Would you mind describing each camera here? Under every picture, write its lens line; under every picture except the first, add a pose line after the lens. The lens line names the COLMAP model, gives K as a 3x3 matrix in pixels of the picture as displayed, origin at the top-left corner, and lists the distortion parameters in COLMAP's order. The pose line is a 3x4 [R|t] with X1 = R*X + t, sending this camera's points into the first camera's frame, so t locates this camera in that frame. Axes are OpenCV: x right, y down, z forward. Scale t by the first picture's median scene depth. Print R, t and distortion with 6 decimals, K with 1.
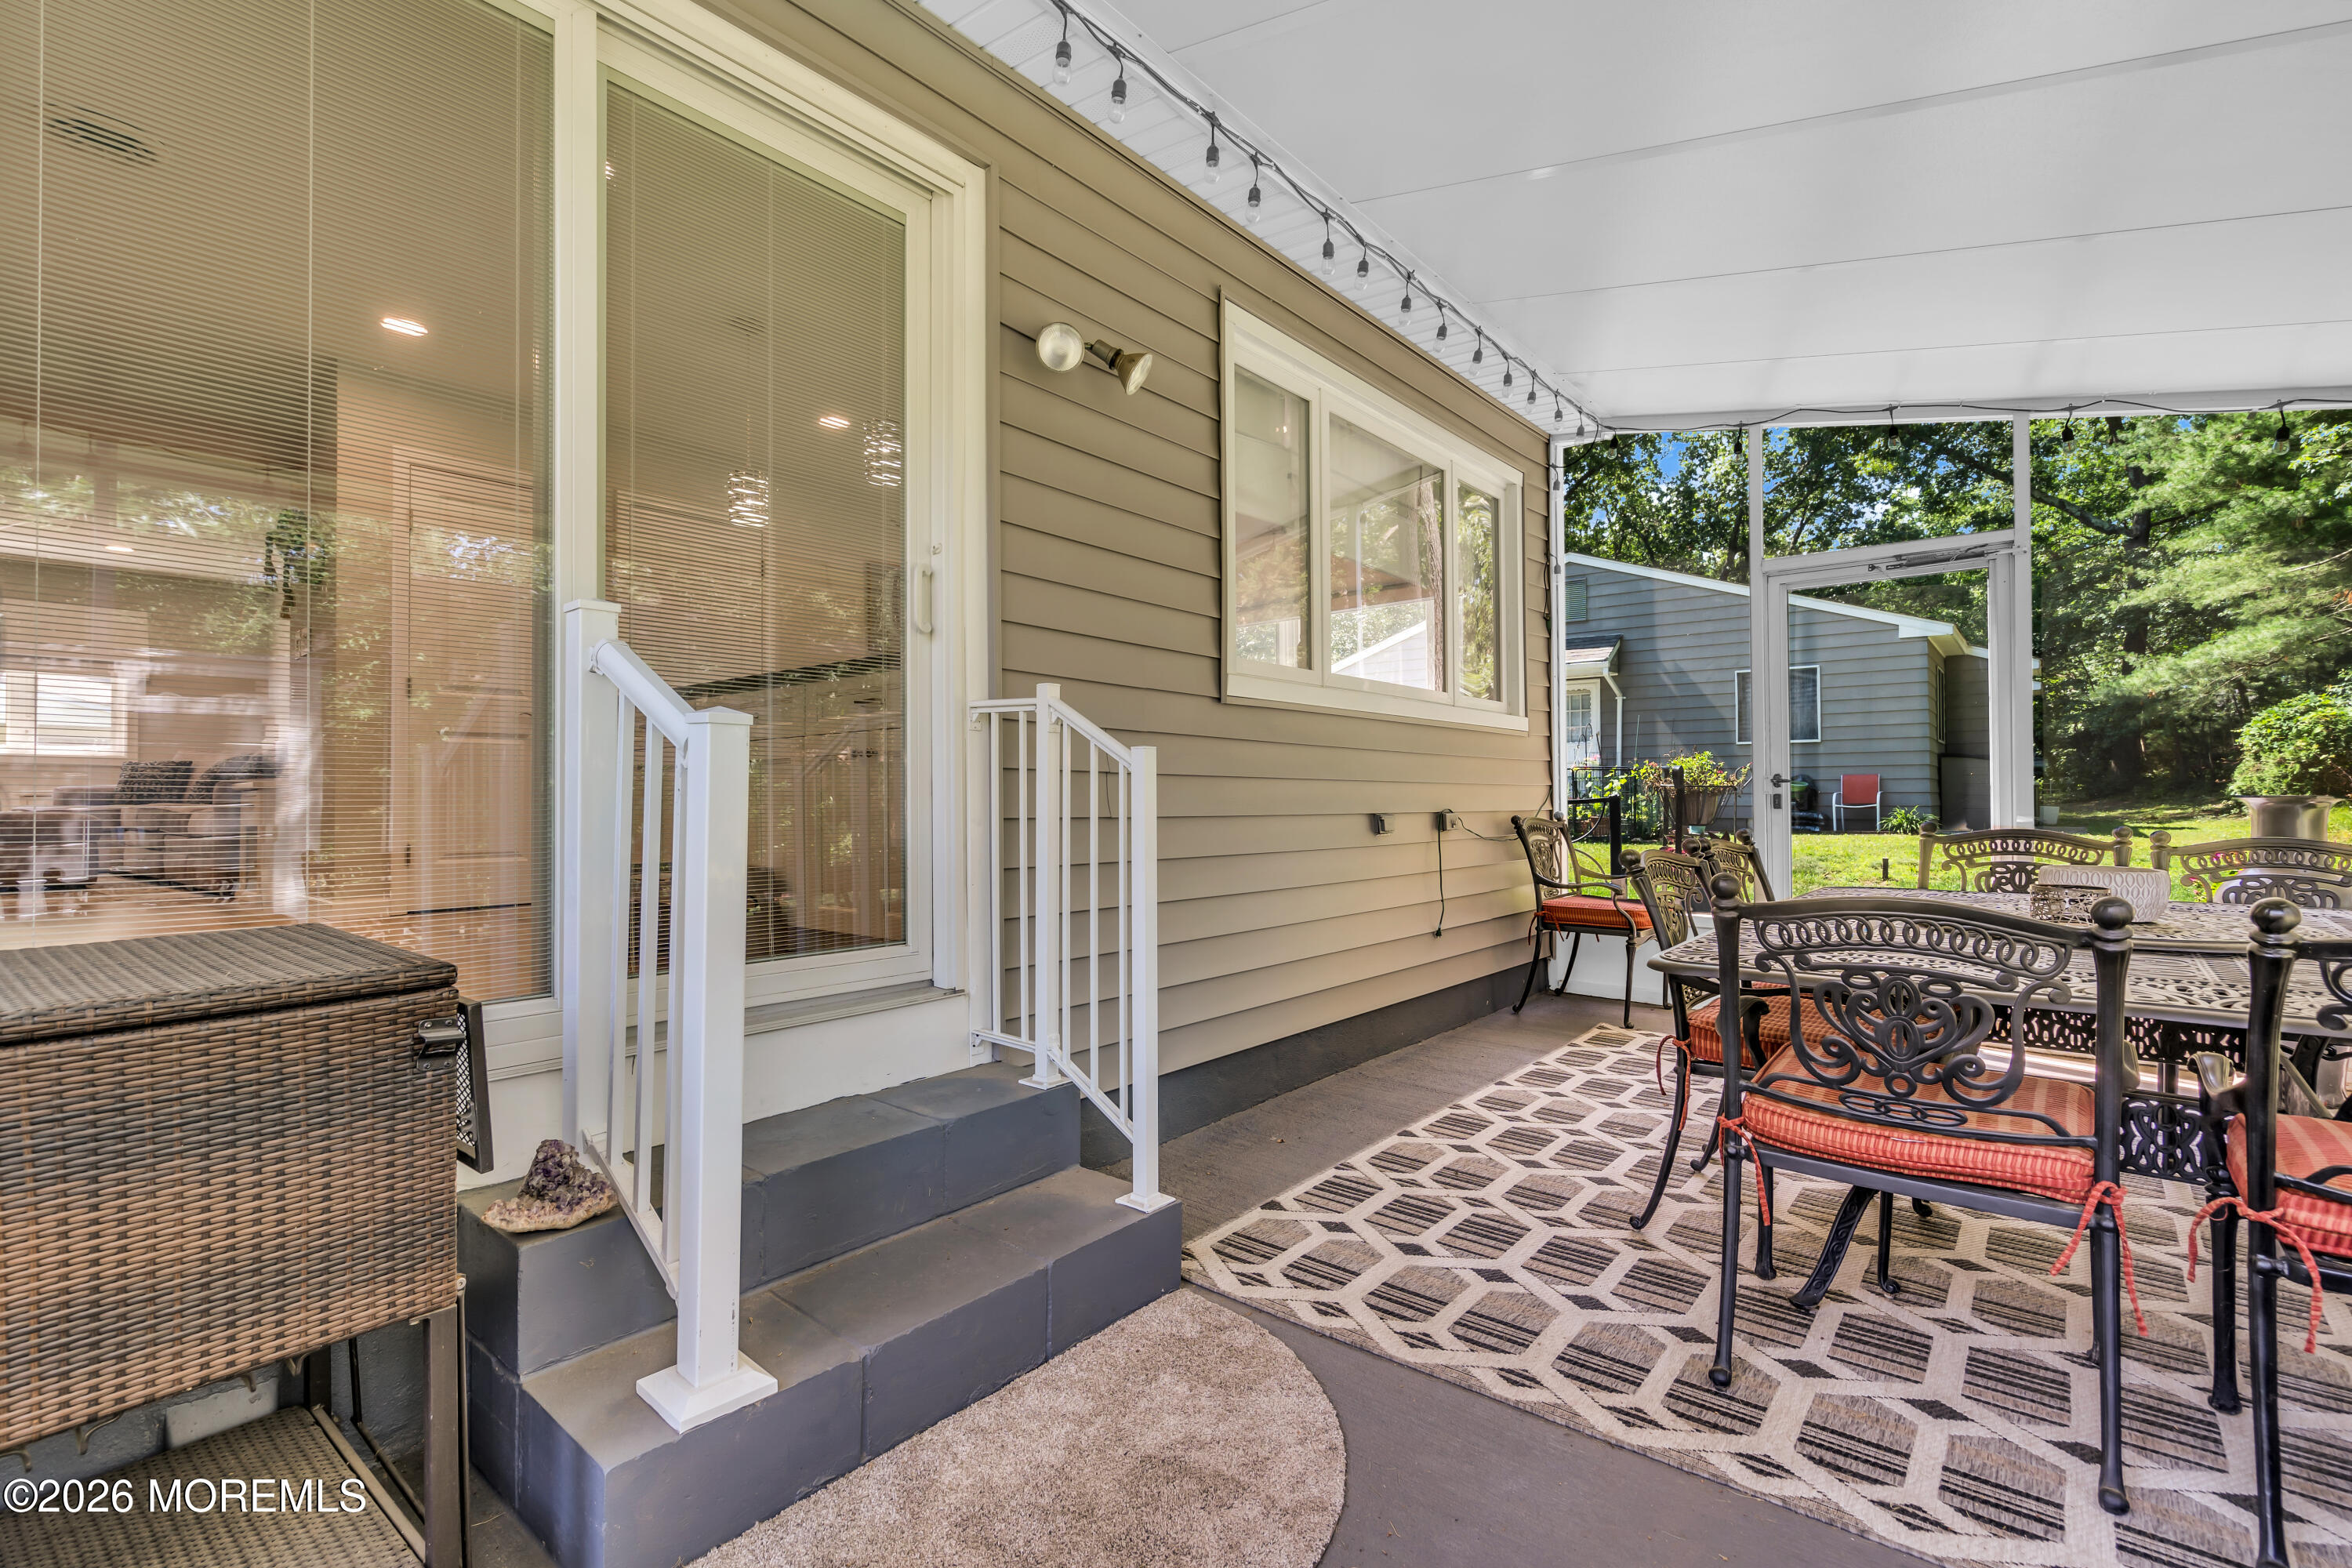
lens RADIAL K [[1070.1, 0, 1160.7], [0, 1070.1, 784.4], [0, 0, 1]] dist [-0.002759, 0.000227]
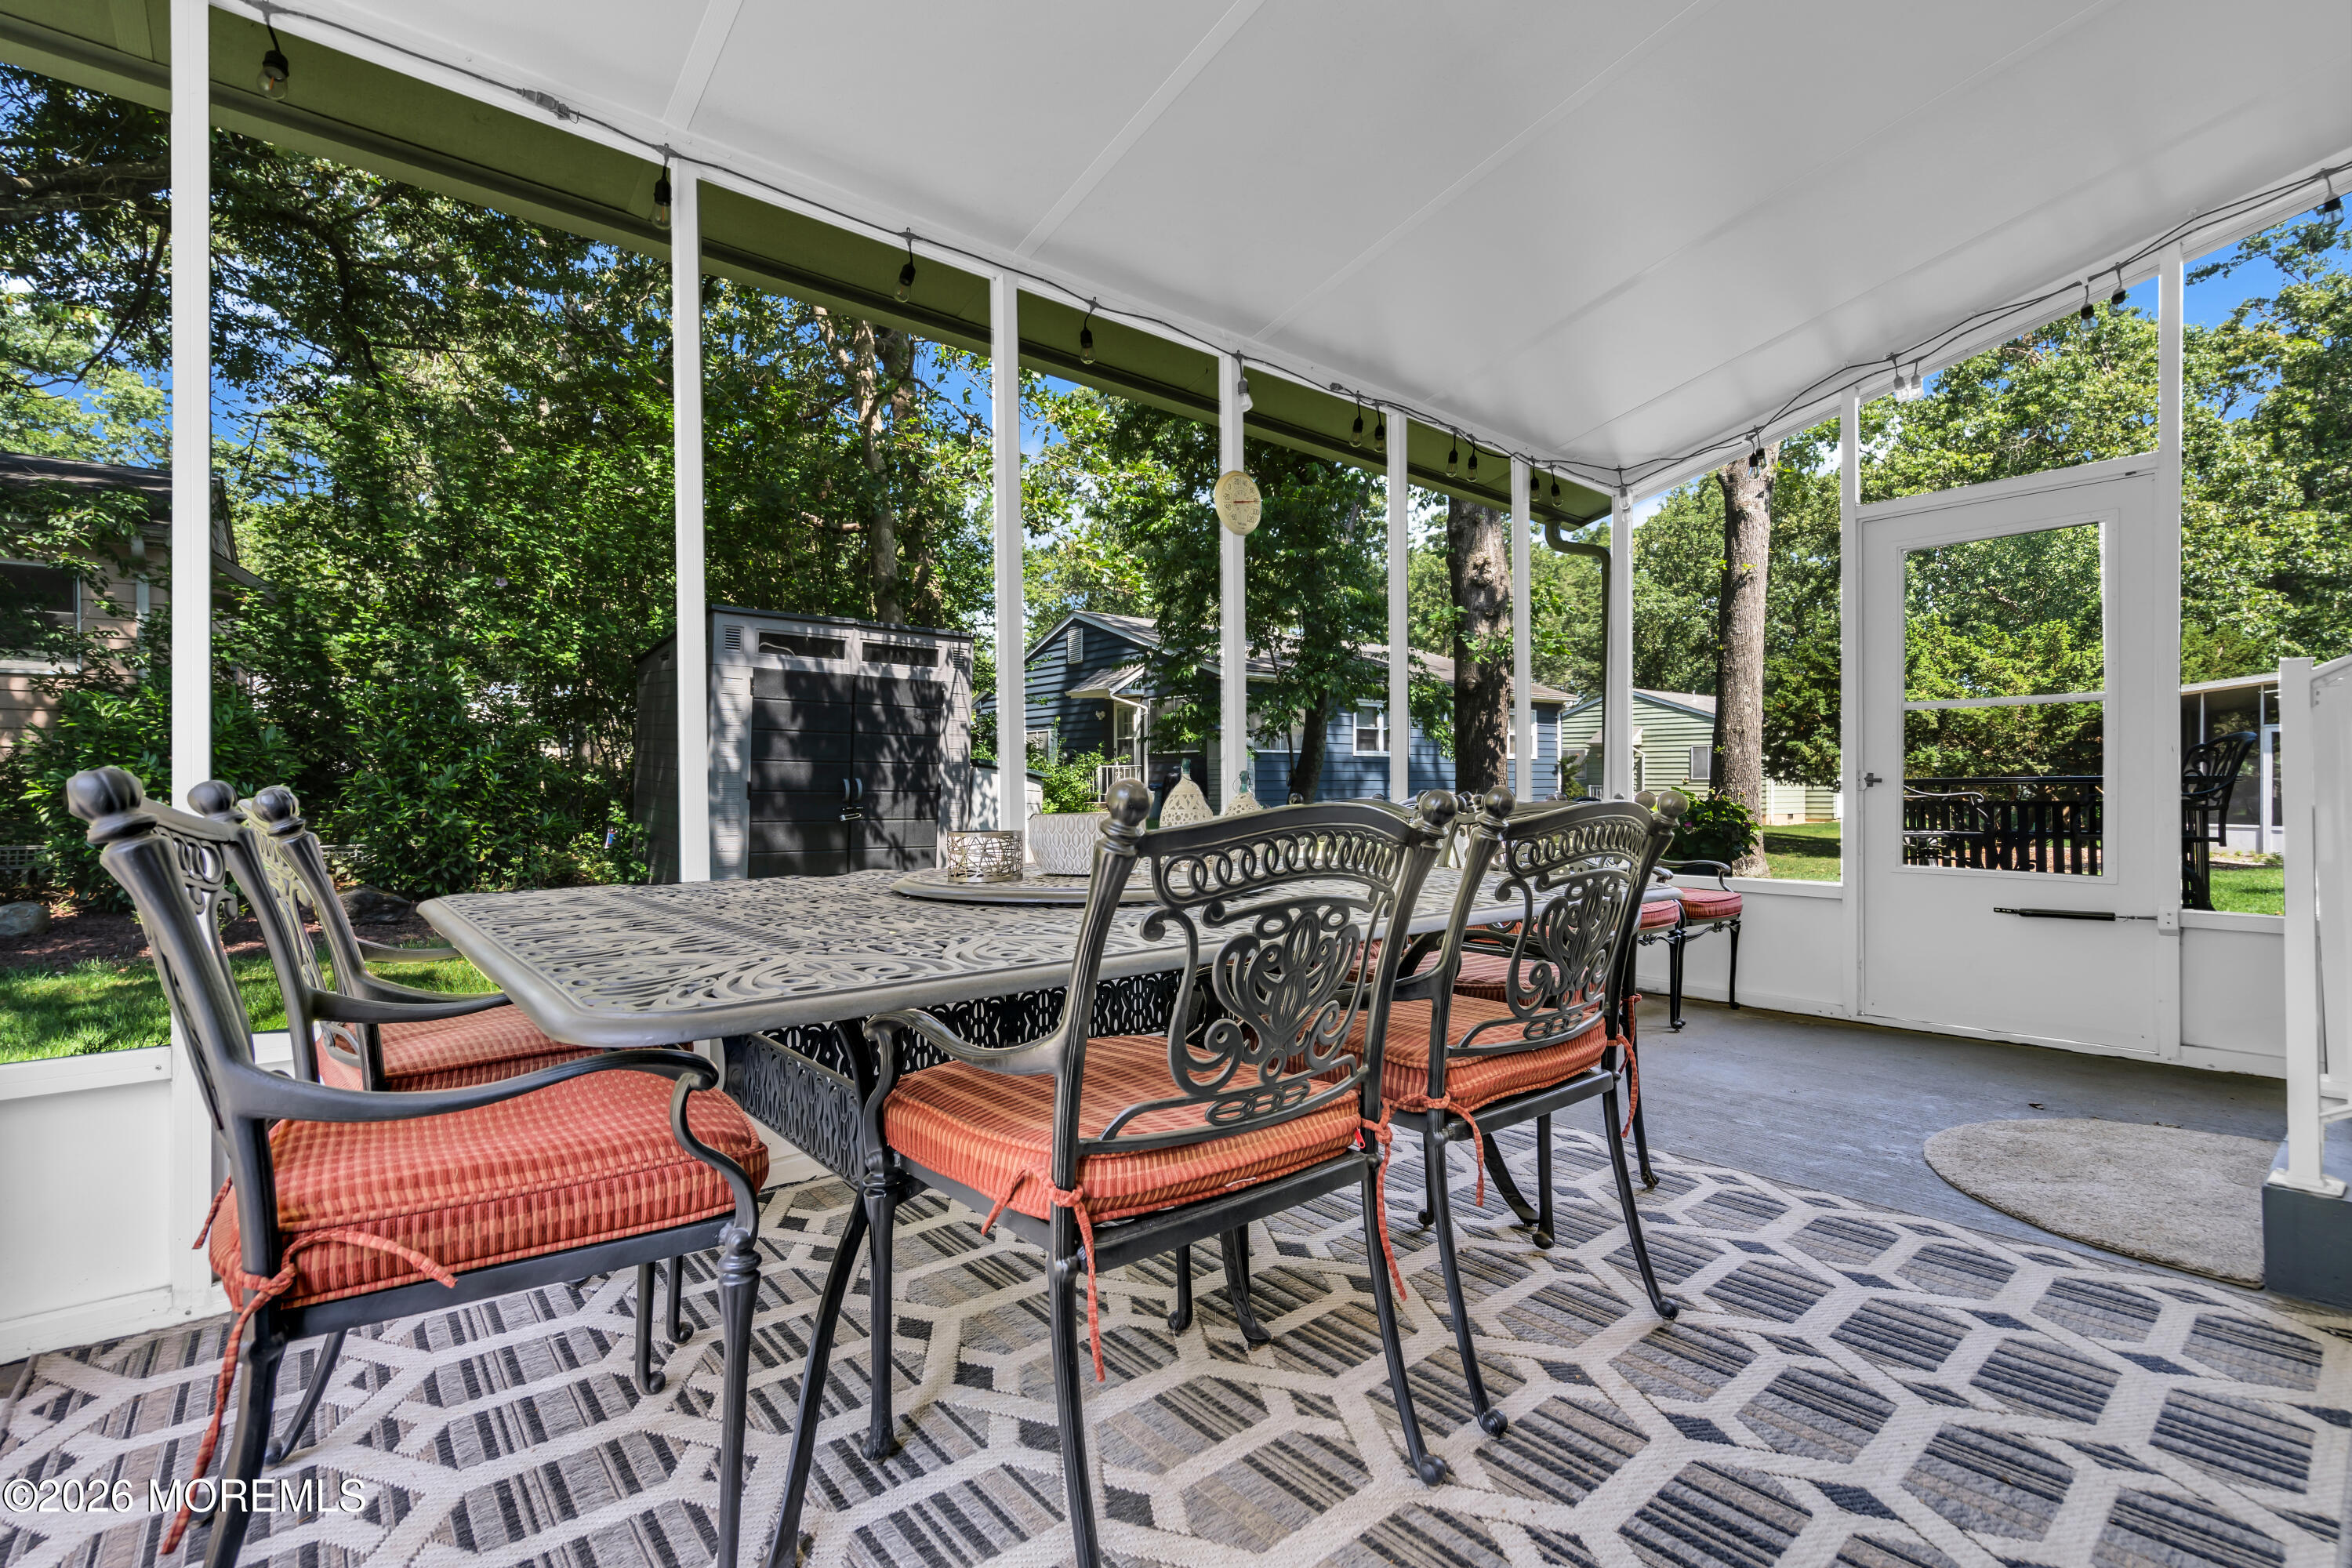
lens RADIAL K [[1070.1, 0, 1160.7], [0, 1070.1, 784.4], [0, 0, 1]] dist [-0.002759, 0.000227]
pose [[-0.985387, 0.005965, 0.170224, 0.712446], [0.003524, 0.999887, -0.014640, 0.075957], [-0.170292, -0.013826, -0.985297, 1.921637]]
